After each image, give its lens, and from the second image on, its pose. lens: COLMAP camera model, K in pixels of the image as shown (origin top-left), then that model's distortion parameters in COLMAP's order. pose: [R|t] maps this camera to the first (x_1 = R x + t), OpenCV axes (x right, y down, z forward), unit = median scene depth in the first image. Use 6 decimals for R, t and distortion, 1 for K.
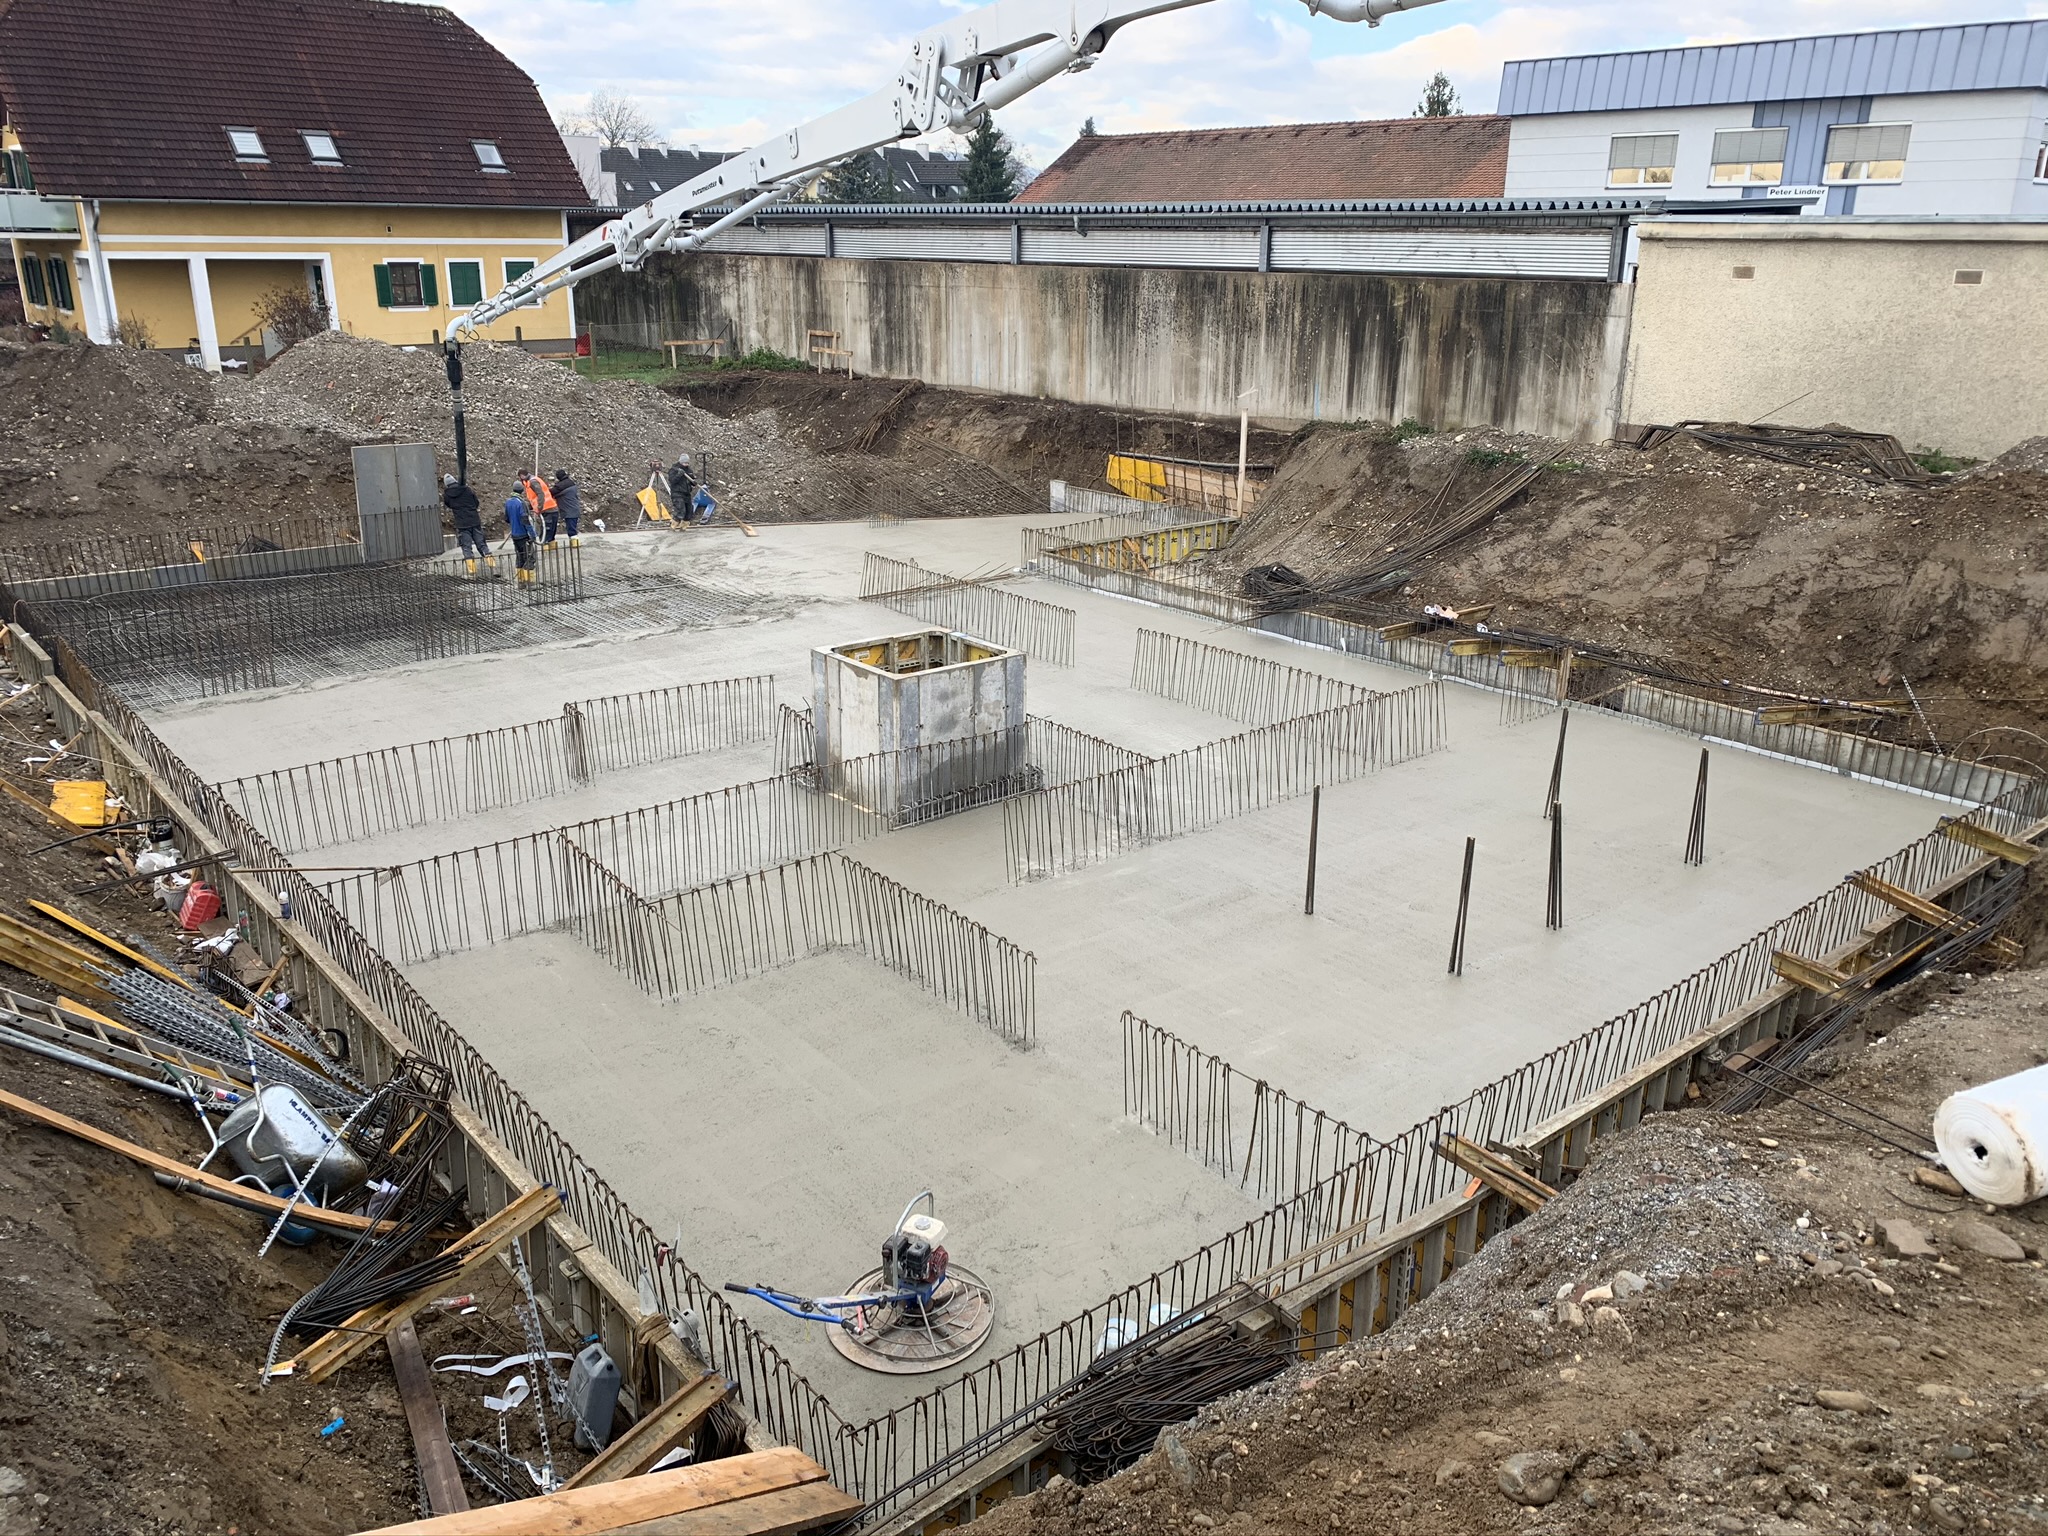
lens RADIAL K [[1551.4, 0, 1027.1], [0, 1551.4, 747.4], [0, 0, 1]] dist [0.024828, -0.027707]
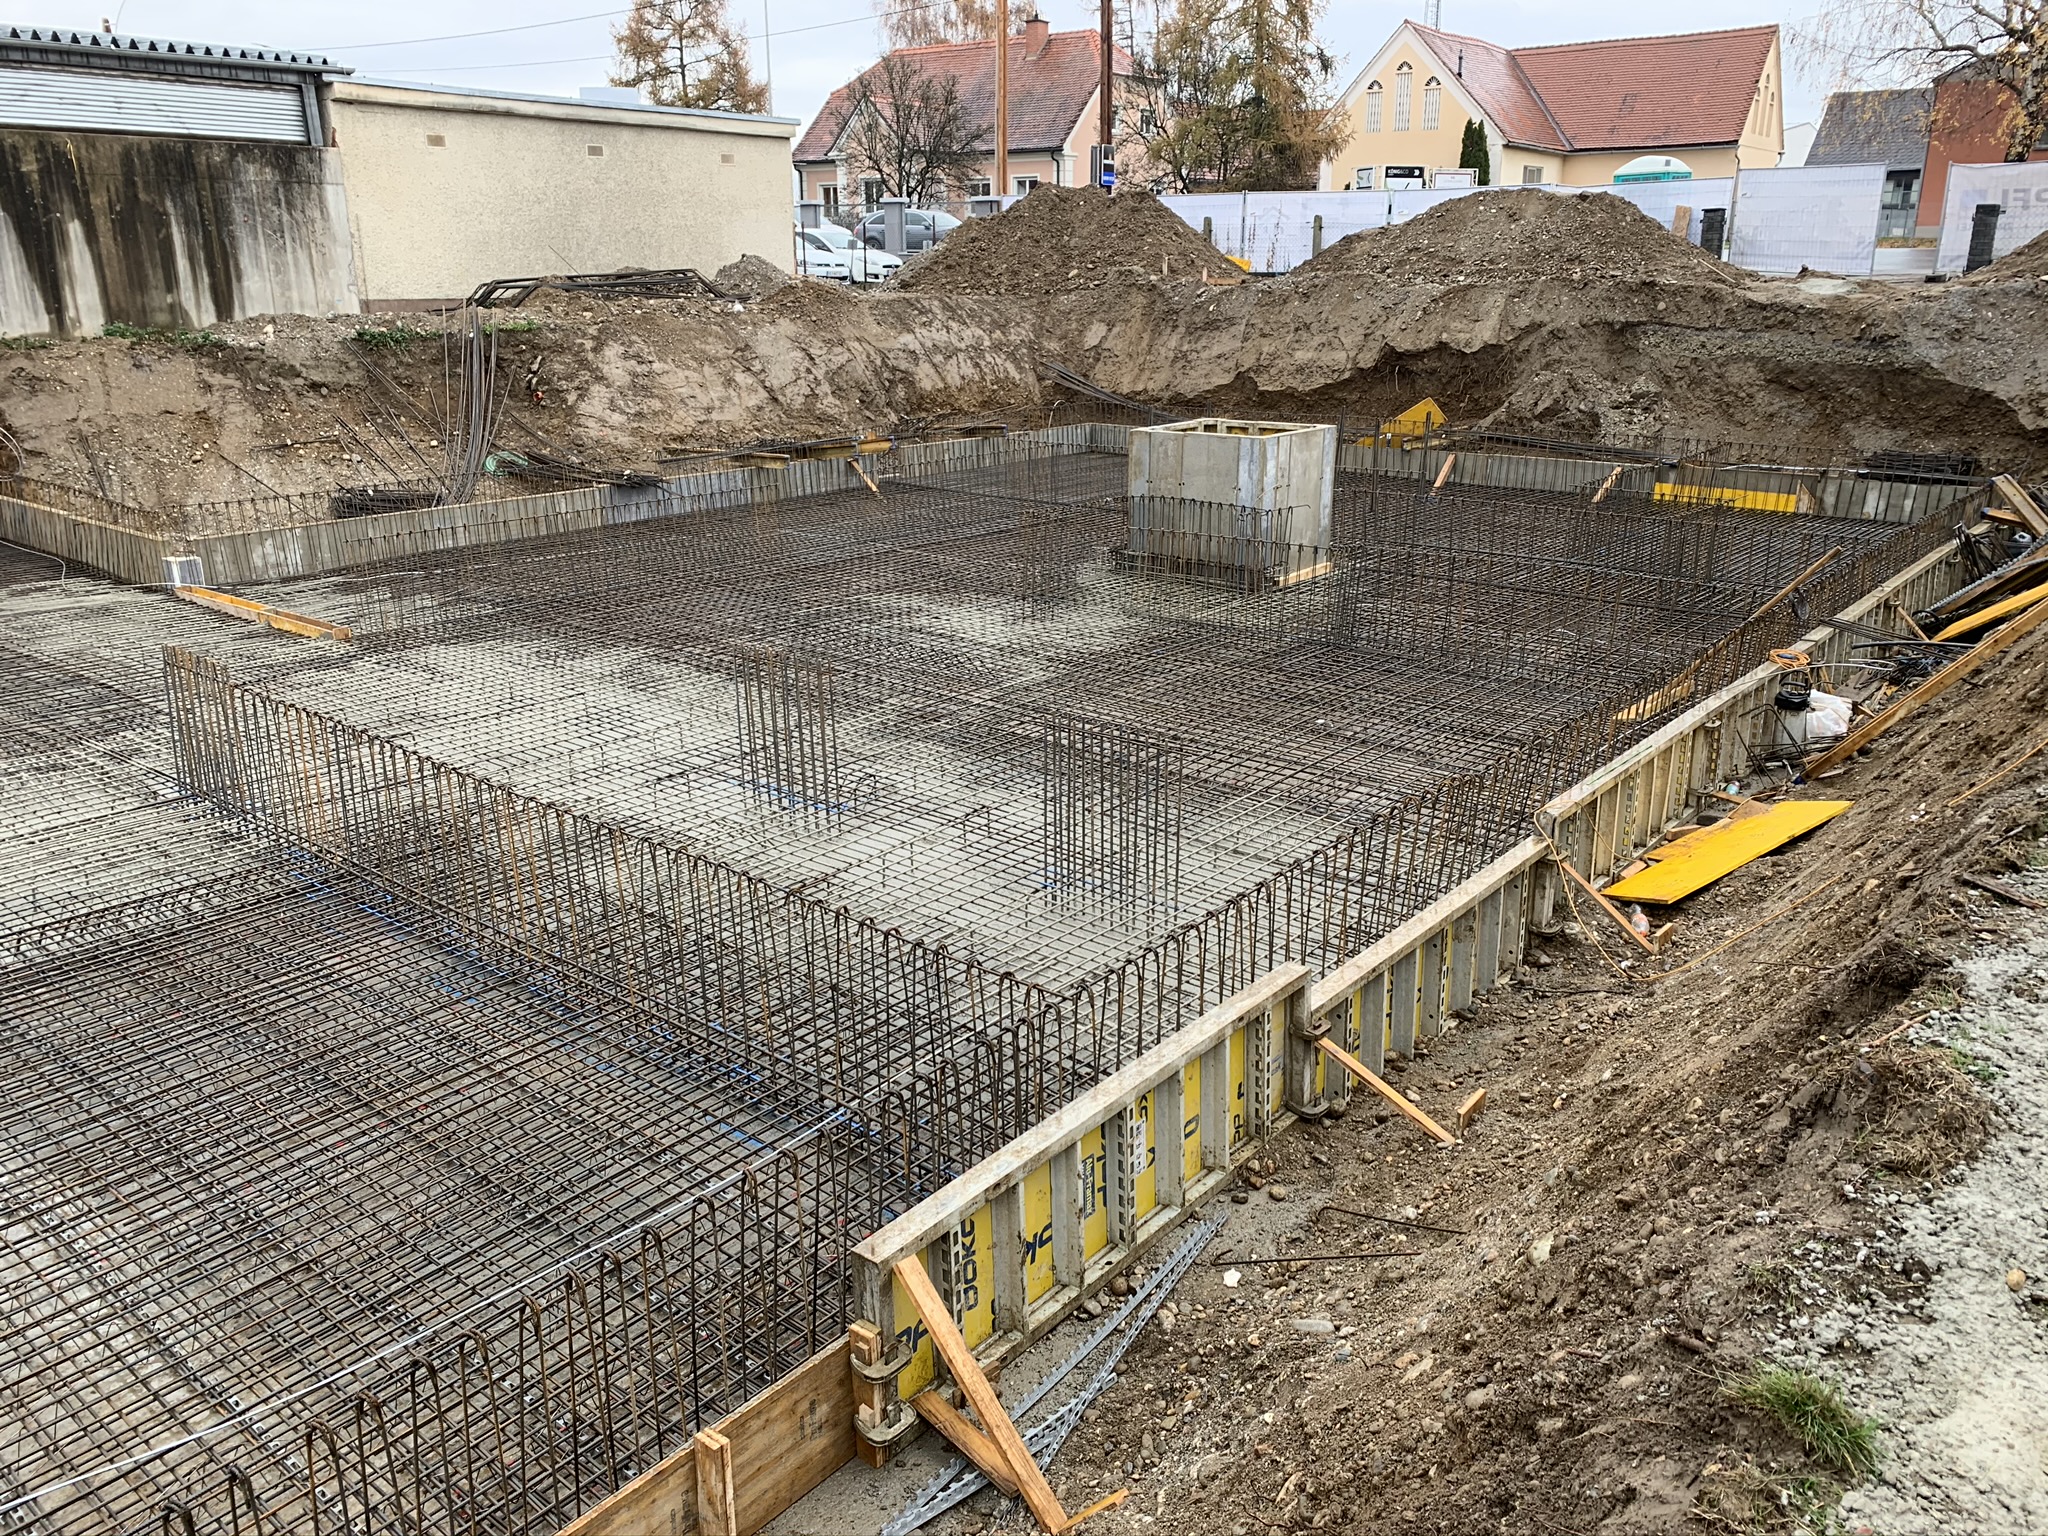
lens RADIAL K [[1551.4, 0, 1021.4], [0, 1551.4, 768.6], [0, 0, 1]] dist [0.024828, -0.027707]
pose [[-0.178317, -0.312376, 0.933072, -0.617561], [0.309134, 0.882472, 0.354514, -0.154654], [-0.934152, 0.351660, -0.060794, 0.719409]]
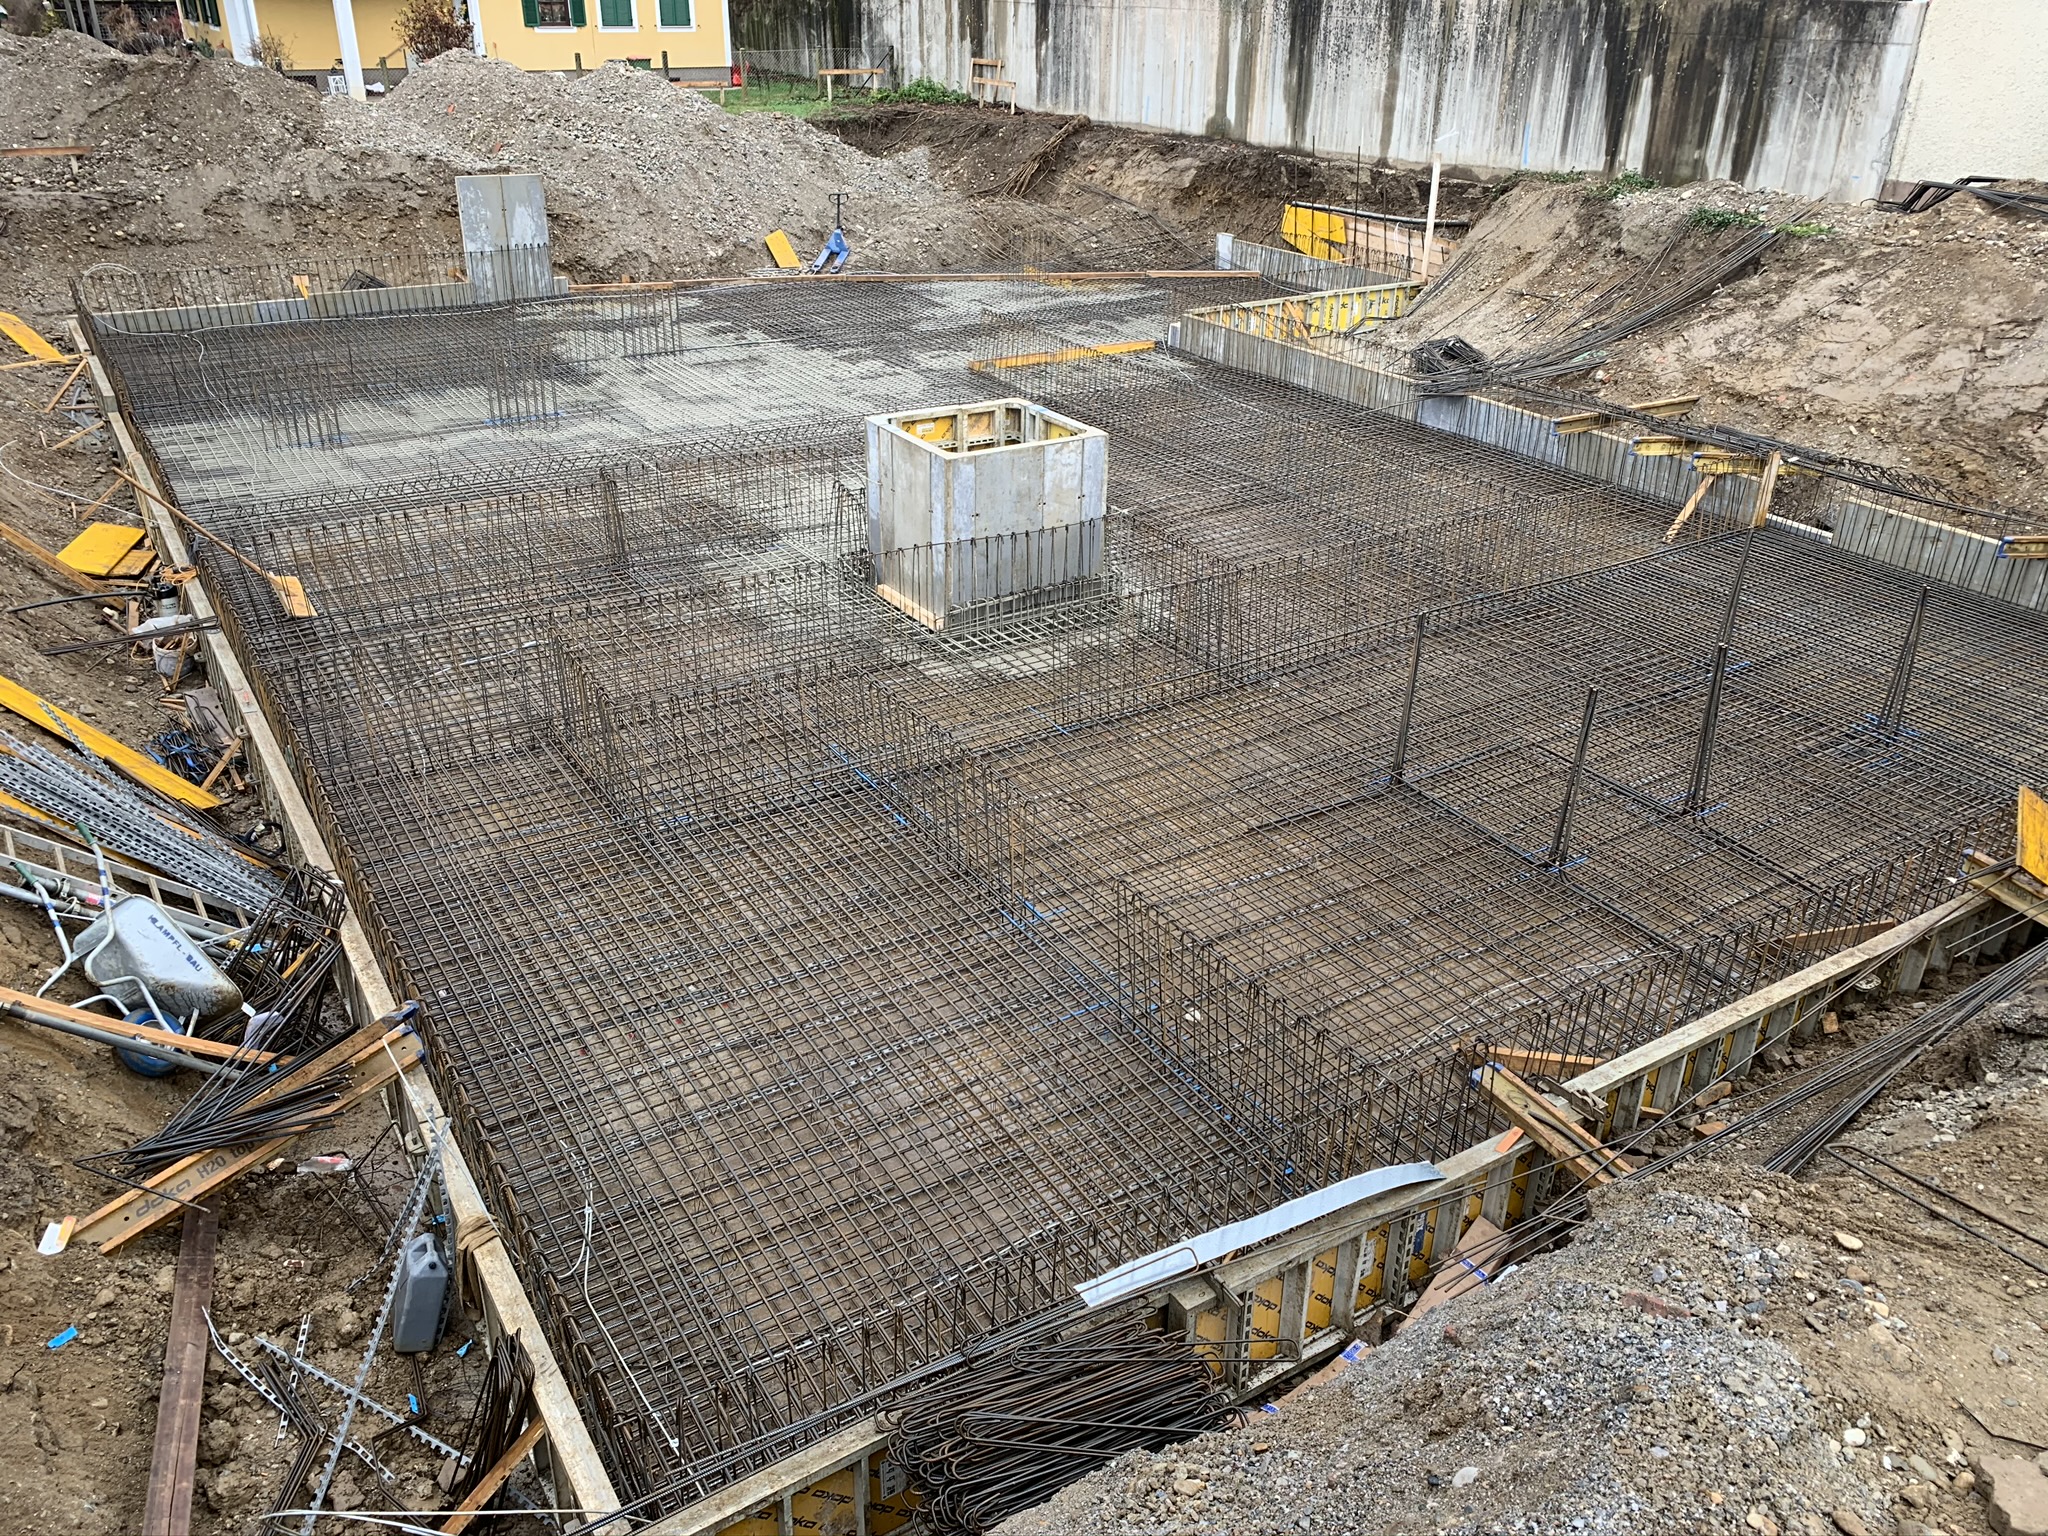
lens RADIAL K [[1551.4, 0, 1024.9], [0, 1551.4, 767.5], [0, 0, 1]] dist [0.024828, -0.027707]
pose [[0.990907, 0.067091, -0.116630, 0.037151], [-0.048105, 0.986173, 0.158584, -0.006631], [0.125657, -0.151531, 0.980433, 0.065833]]
